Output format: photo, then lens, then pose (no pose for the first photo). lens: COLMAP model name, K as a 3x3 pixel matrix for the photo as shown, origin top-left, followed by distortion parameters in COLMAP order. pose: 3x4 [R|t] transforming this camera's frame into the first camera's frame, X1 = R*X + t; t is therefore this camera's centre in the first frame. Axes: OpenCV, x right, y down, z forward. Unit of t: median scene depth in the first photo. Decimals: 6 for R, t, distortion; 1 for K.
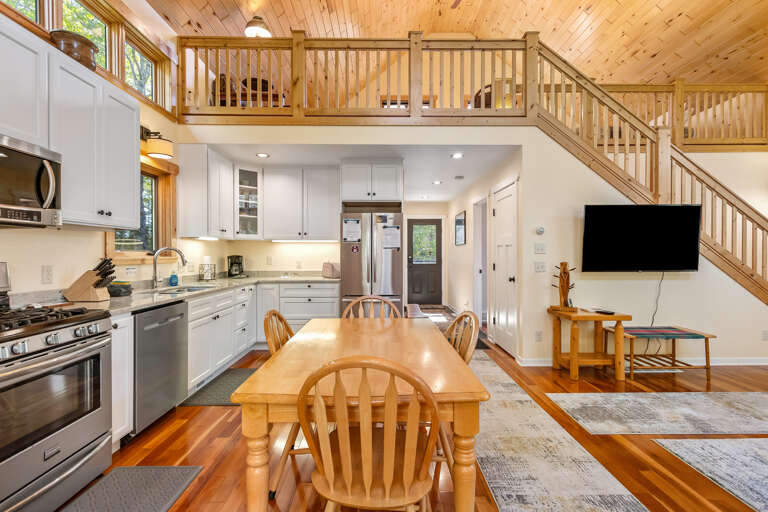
lens RADIAL K [[351.3, 0, 384.0], [0, 351.3, 256.0], [0, 0, 1]] dist [0.012856, 0.000385]
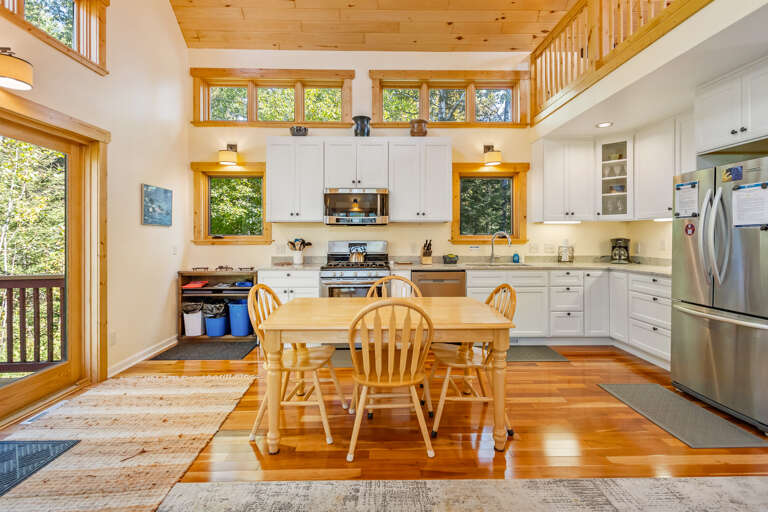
lens RADIAL K [[362.2, 0, 385.6], [0, 362.2, 239.4], [0, 0, 1]] dist [0.003926, 0.000273]
pose [[0.027157, 0.005922, -0.999614, 0.559351], [-0.004869, 0.999971, 0.005792, -0.001820], [0.999619, 0.004710, 0.027185, 0.434319]]
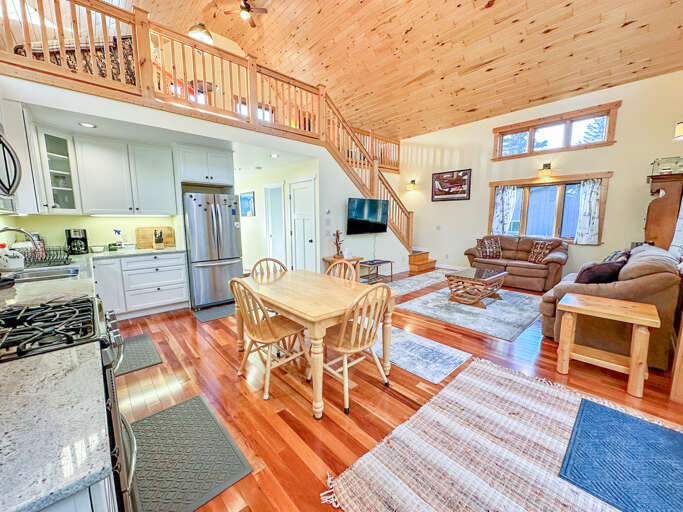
lens RADIAL K [[272.4, 0, 341.5], [0, 272.4, 256.0], [0, 0, 1]] dist [-0.000086, -0.000171]
pose [[0.743411, -0.094044, 0.662190, -0.360278], [0.007928, 0.991235, 0.131874, -0.028990], [-0.668788, -0.092786, 0.737641, -0.027240]]
